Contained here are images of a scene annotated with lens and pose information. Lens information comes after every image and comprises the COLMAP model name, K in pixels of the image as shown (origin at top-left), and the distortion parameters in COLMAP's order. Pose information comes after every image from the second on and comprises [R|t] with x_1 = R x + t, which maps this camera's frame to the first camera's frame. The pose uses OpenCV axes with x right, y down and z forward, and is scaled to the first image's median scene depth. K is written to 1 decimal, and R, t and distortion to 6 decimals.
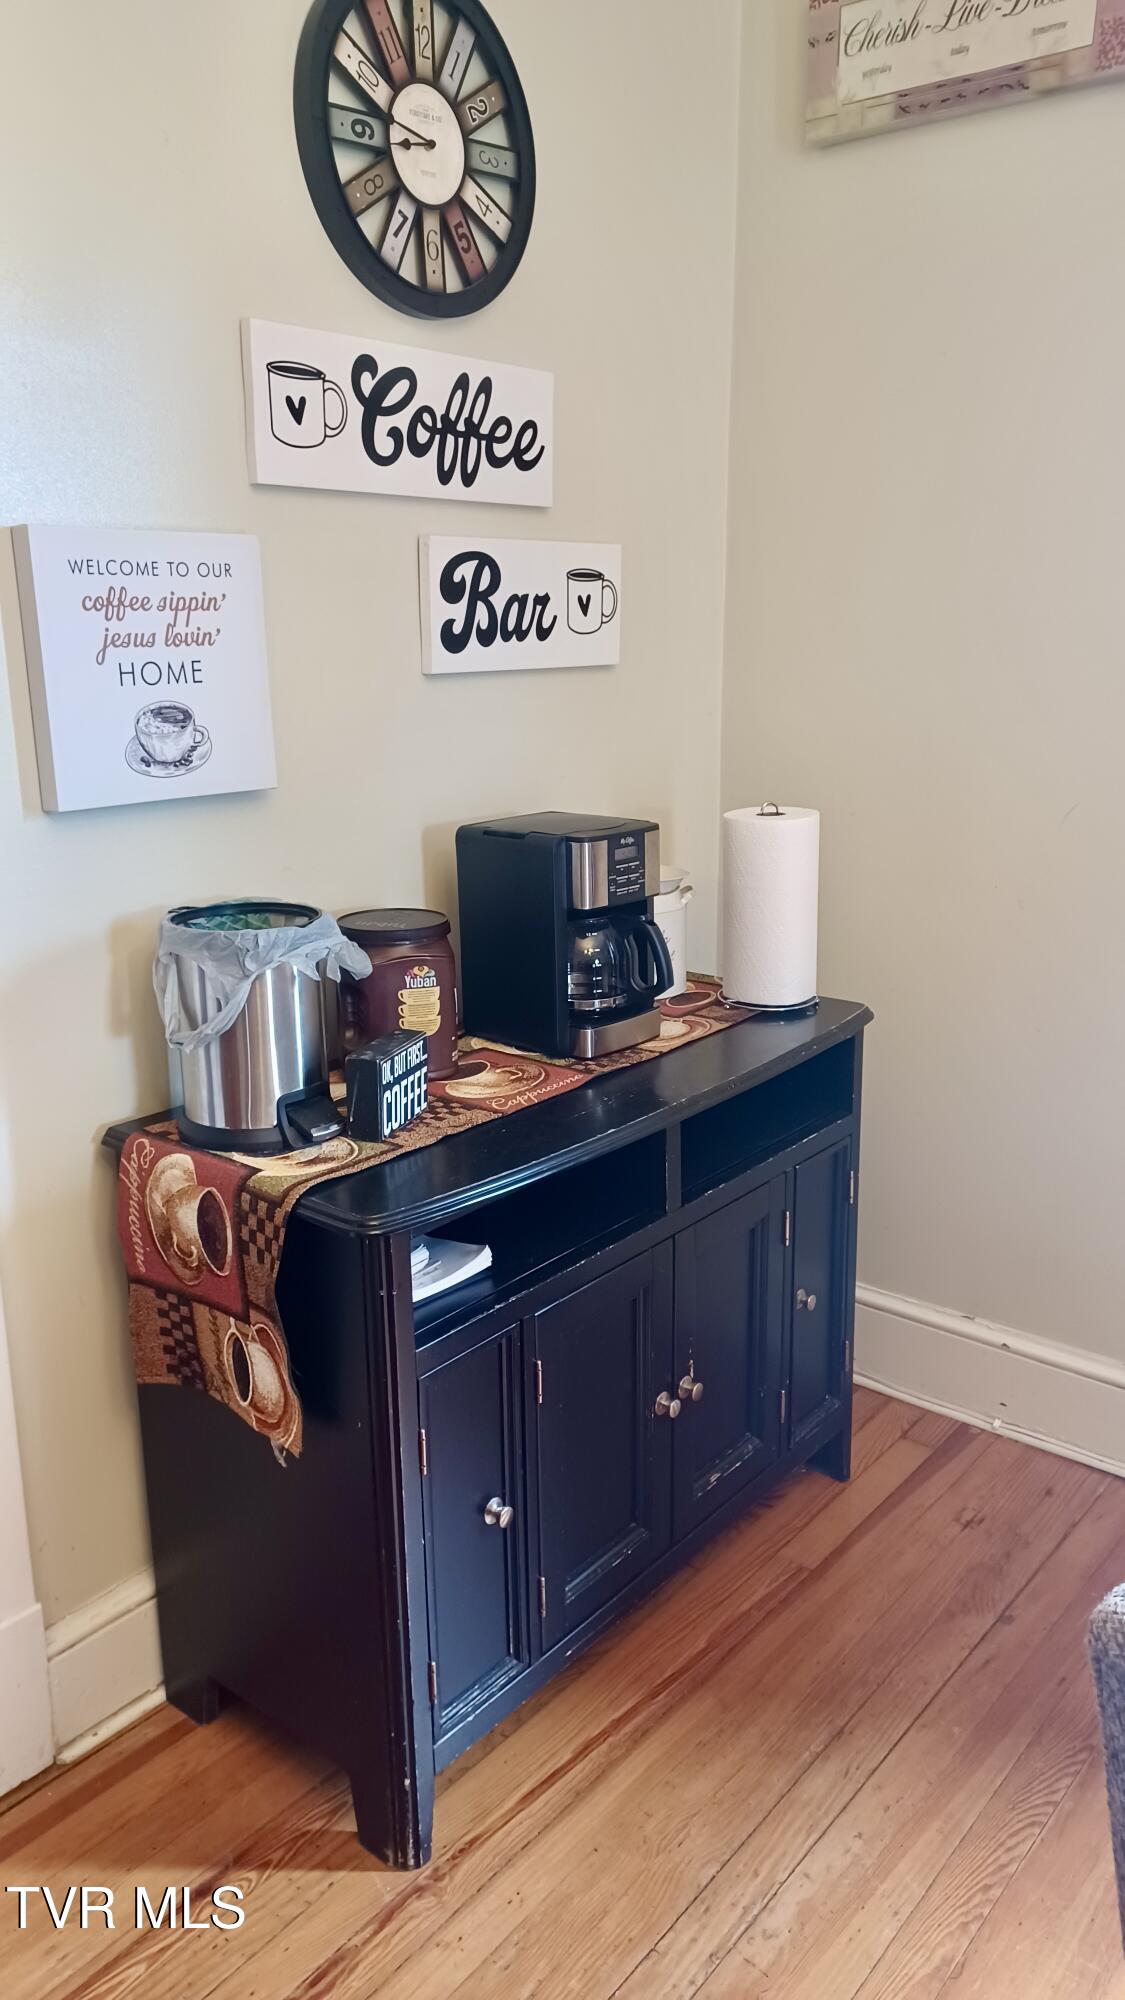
lens RADIAL K [[1458.5, 0, 550.5], [0, 1458.5, 1009.4], [0, 0, 1]] dist [0.060875, -0.062199]
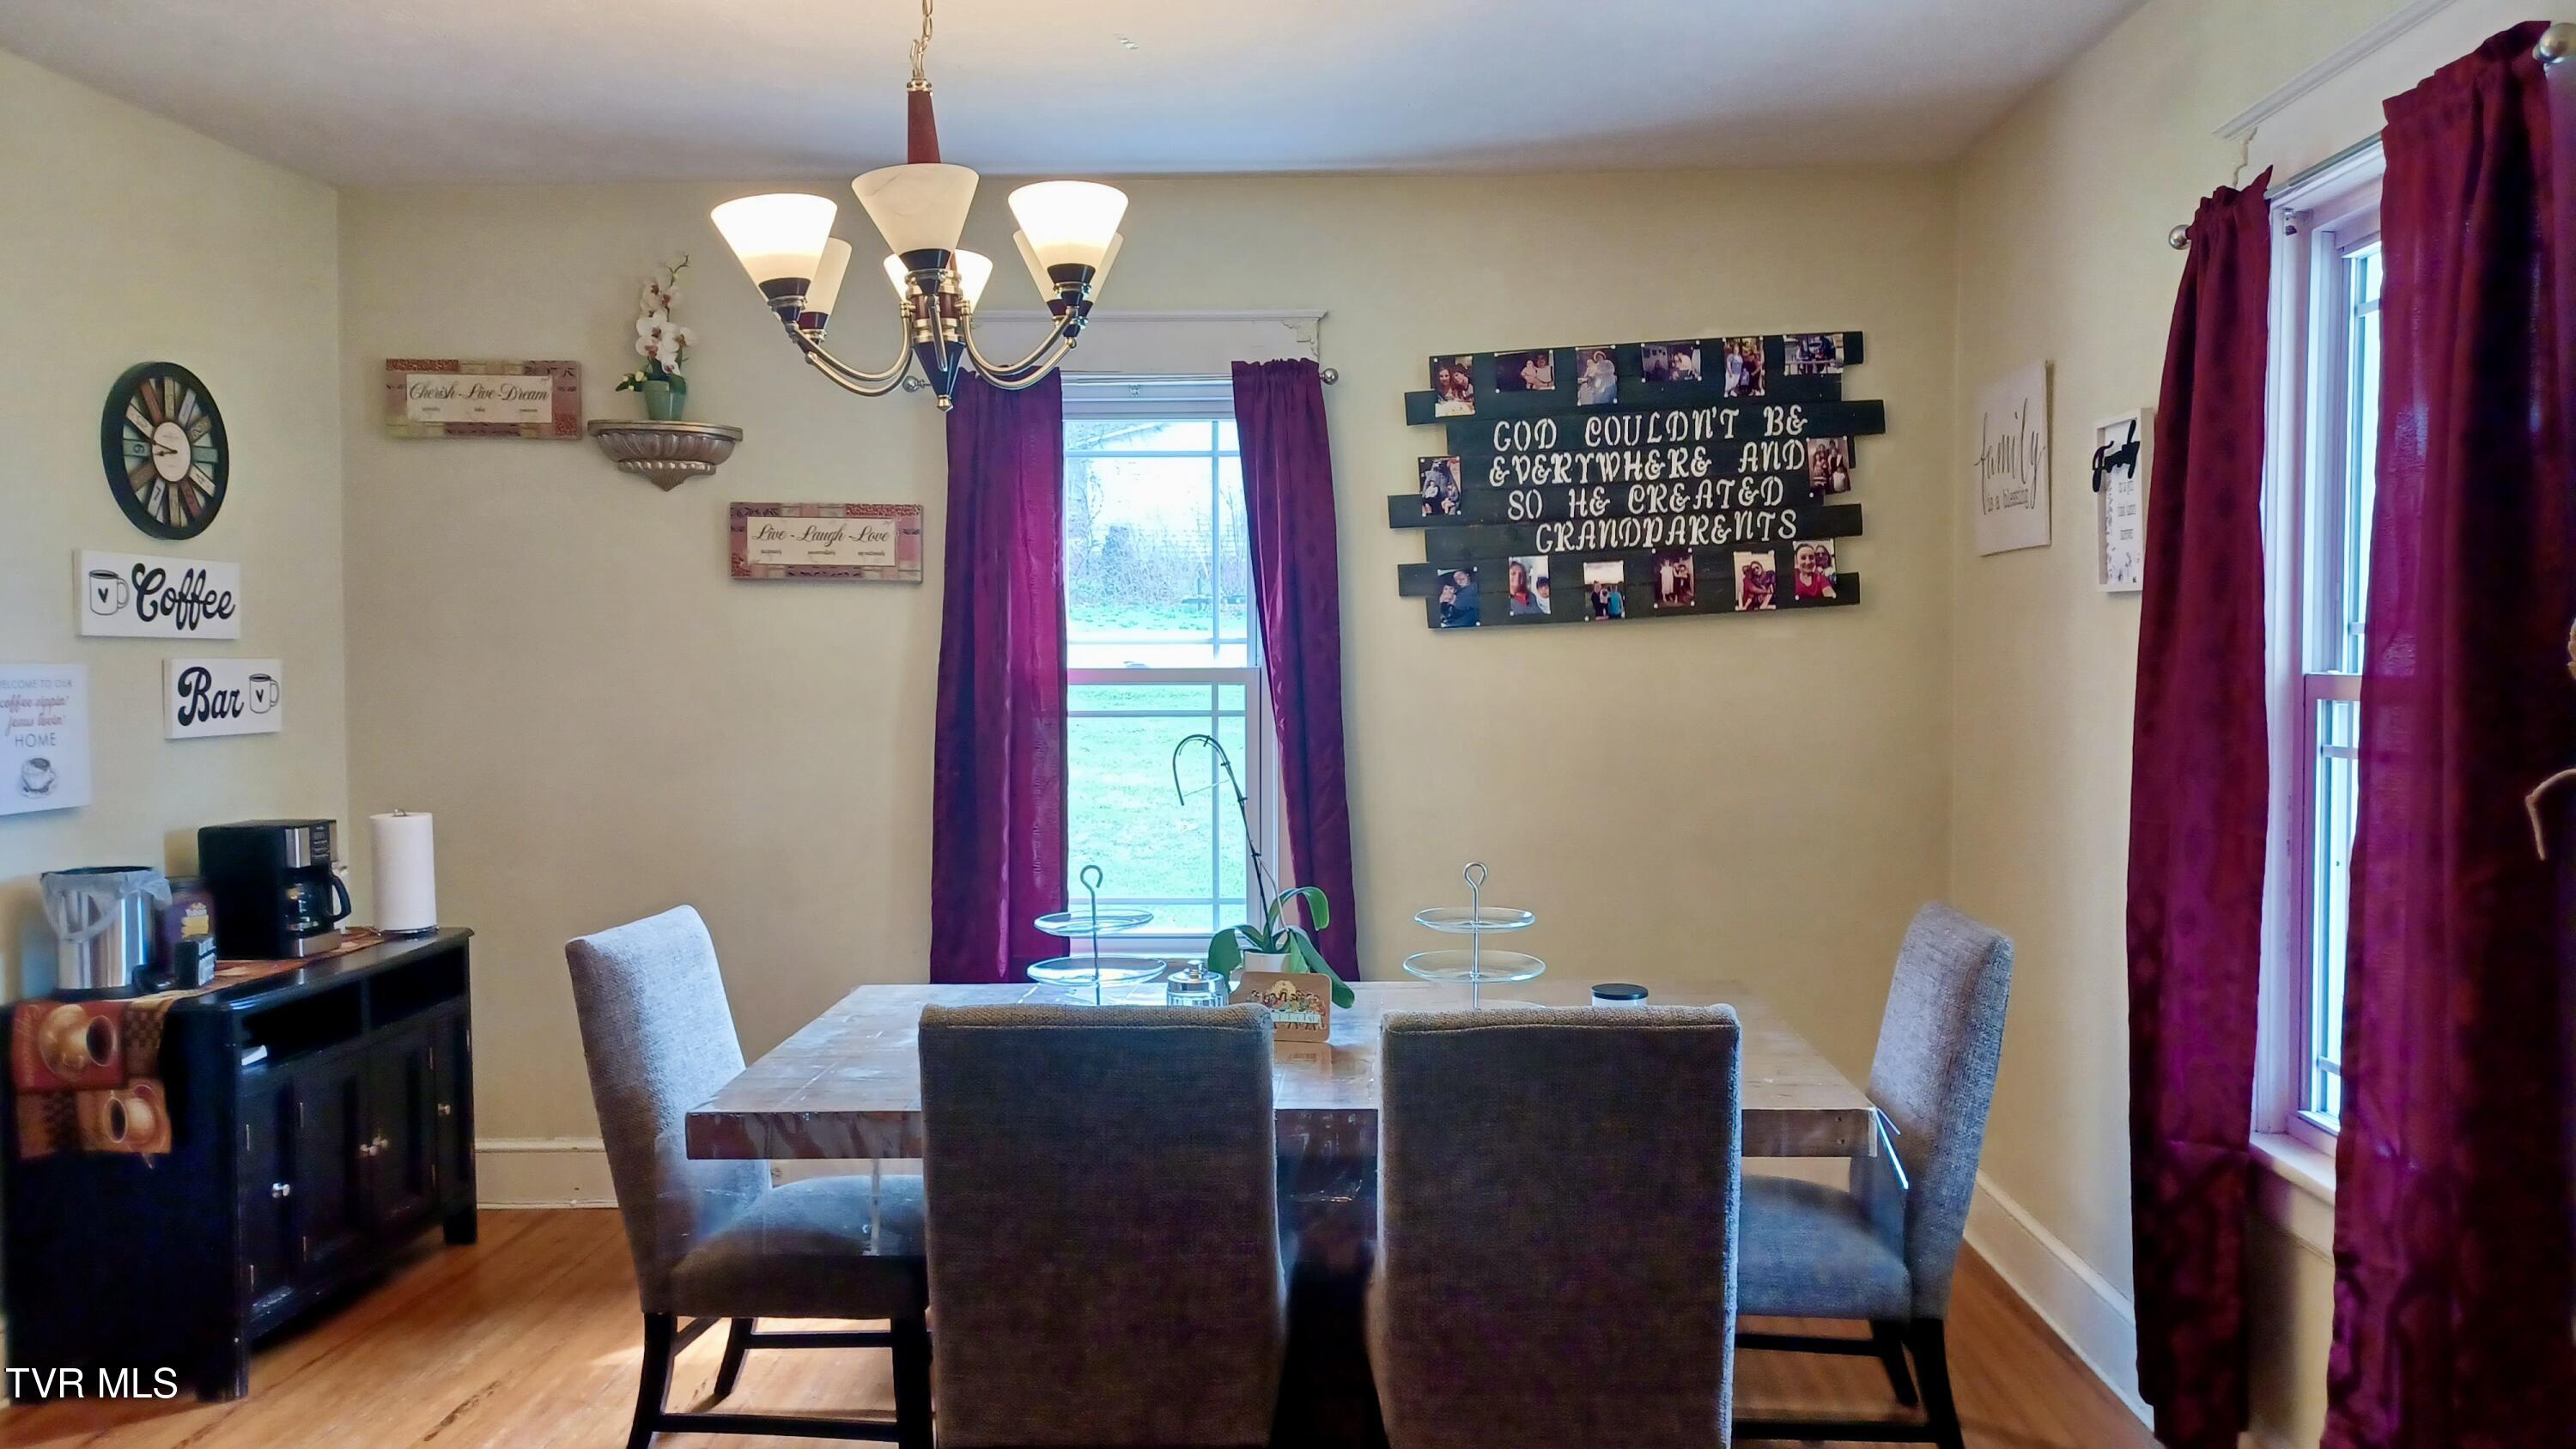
lens RADIAL K [[1878.8, 0, 1281.4], [0, 1878.8, 714.1], [0, 0, 1]] dist [0.060875, -0.062199]
pose [[0.794453, -0.014711, 0.607147, -0.414293], [0.159796, 0.969545, -0.185602, 0.359479], [-0.585926, 0.244471, 0.772609, -1.469056]]
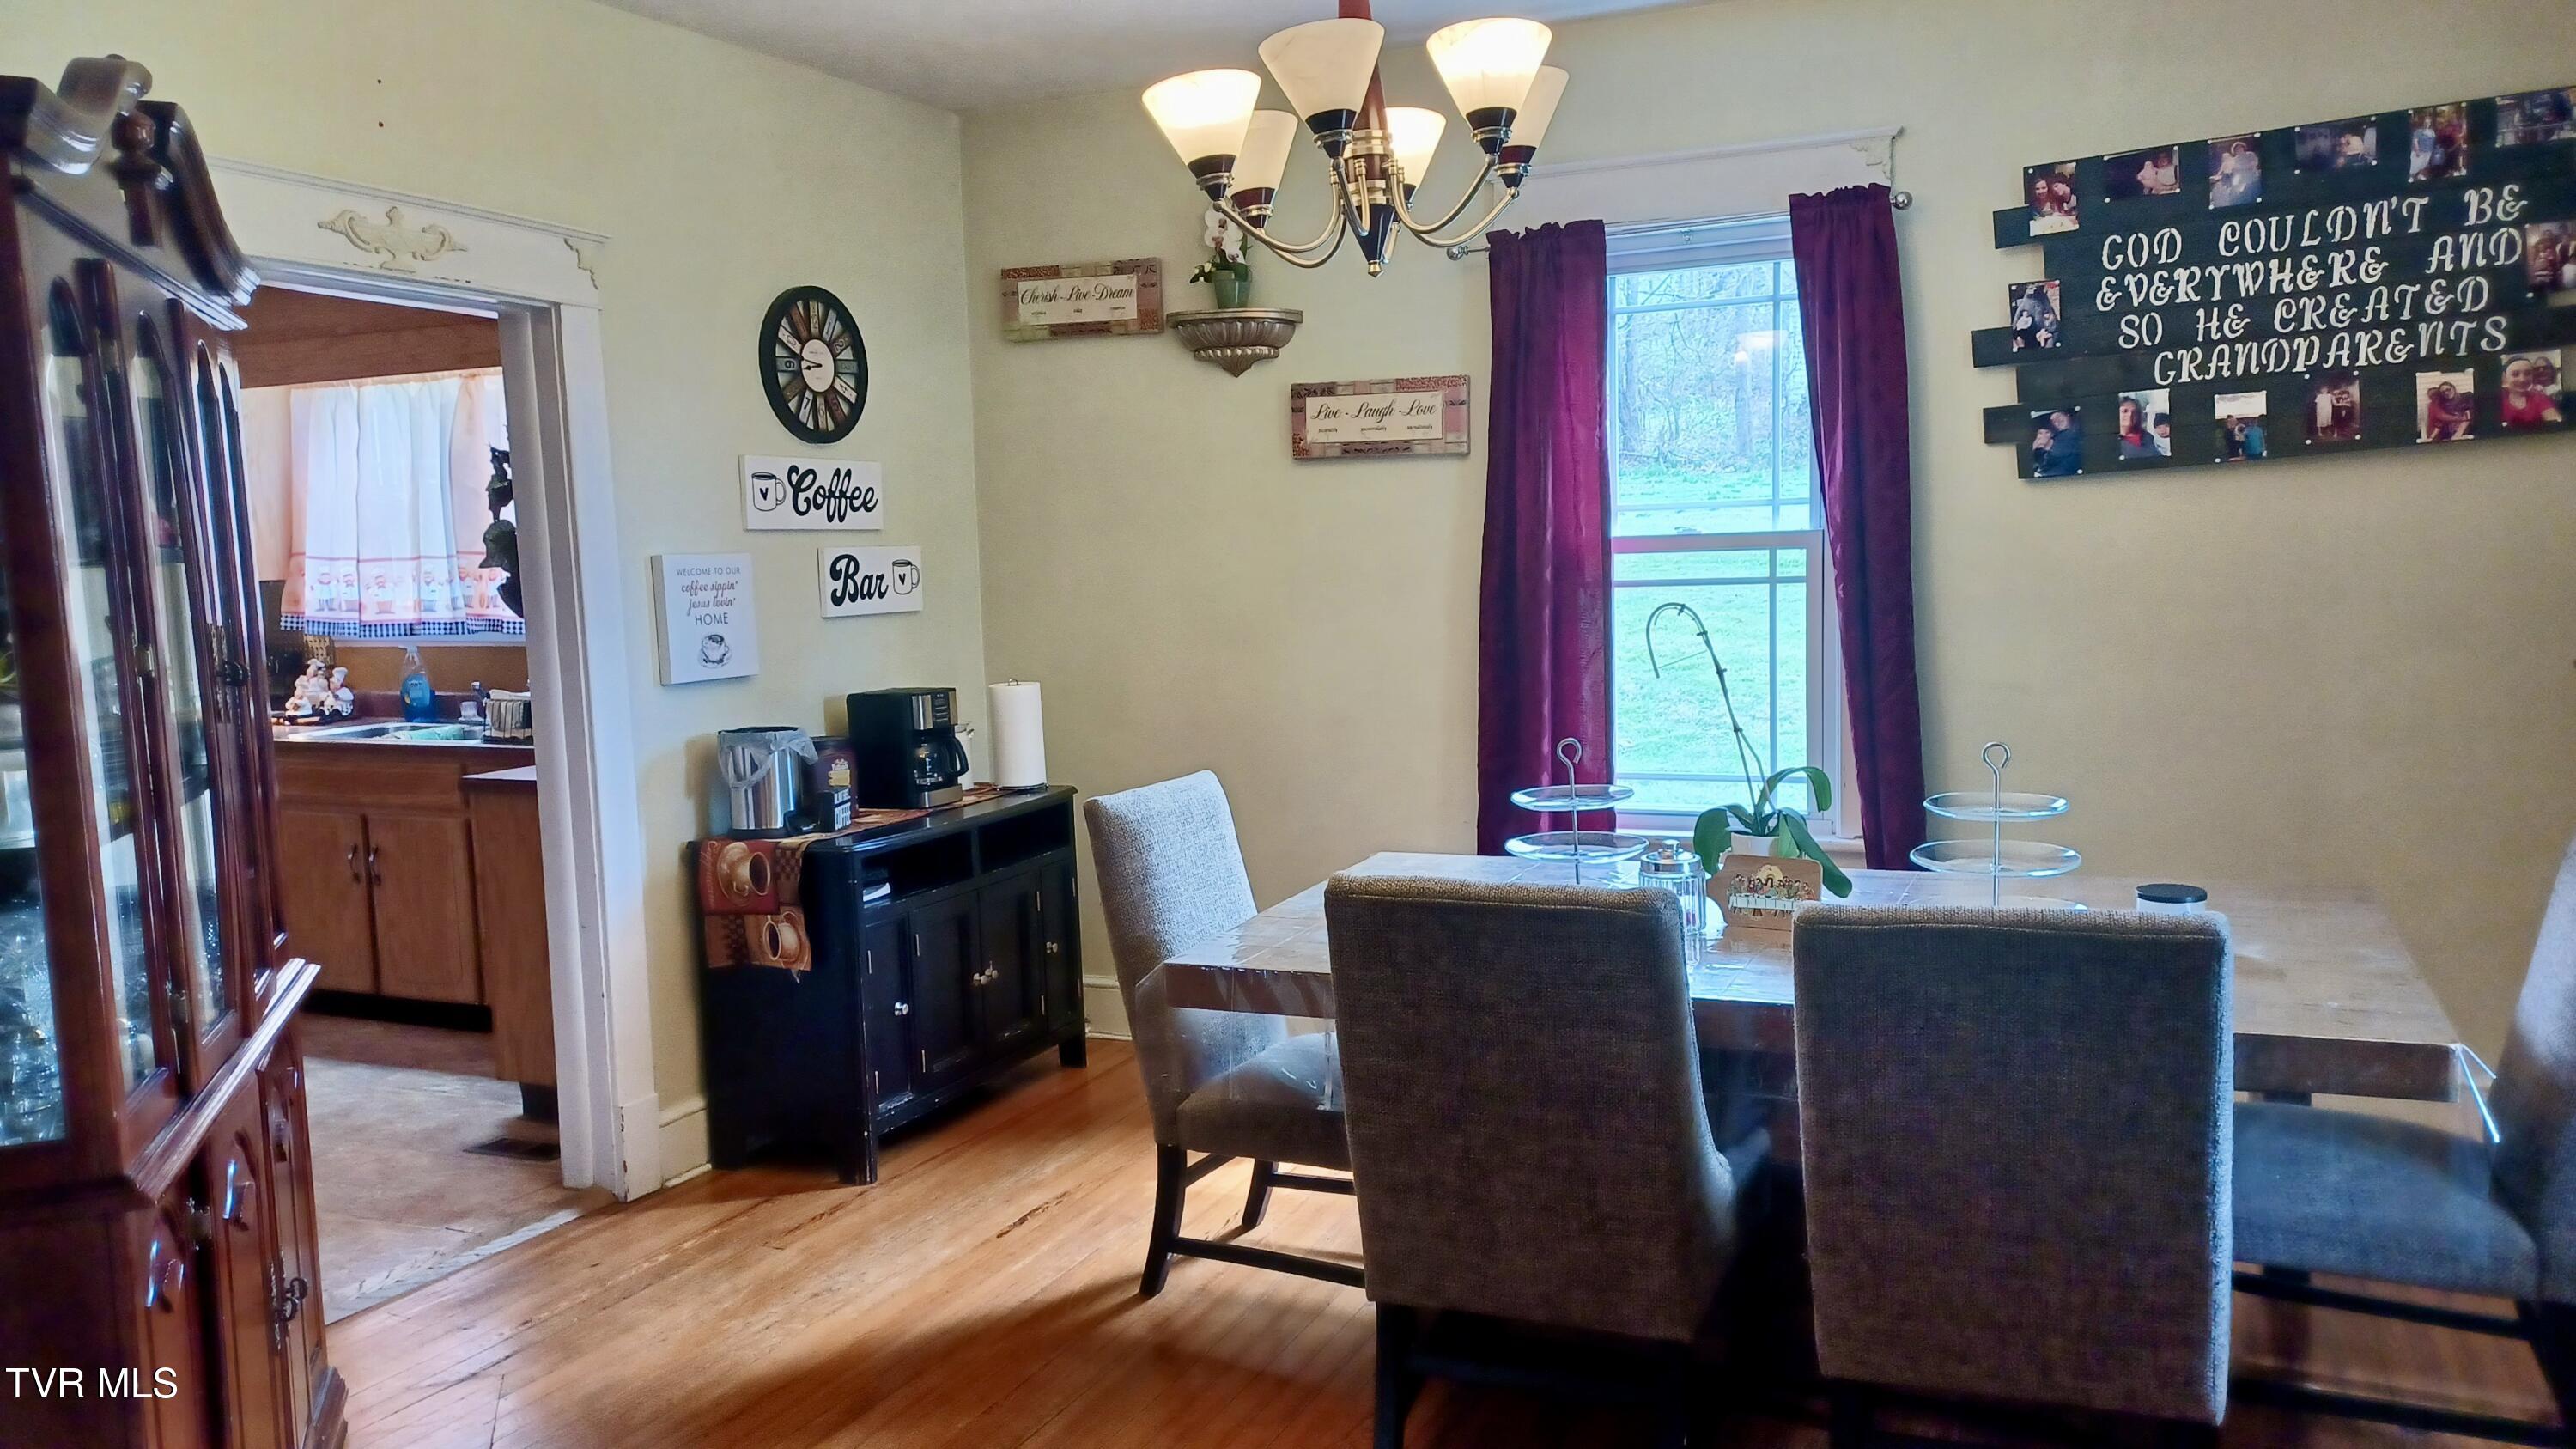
lens RADIAL K [[1878.8, 0, 1275.0], [0, 1878.8, 723.0], [0, 0, 1]] dist [0.060875, -0.062199]
pose [[0.962404, -0.048191, 0.267315, -0.194381], [0.094756, 0.981876, -0.164136, 0.383770], [-0.254560, 0.183295, 0.949527, -1.532261]]
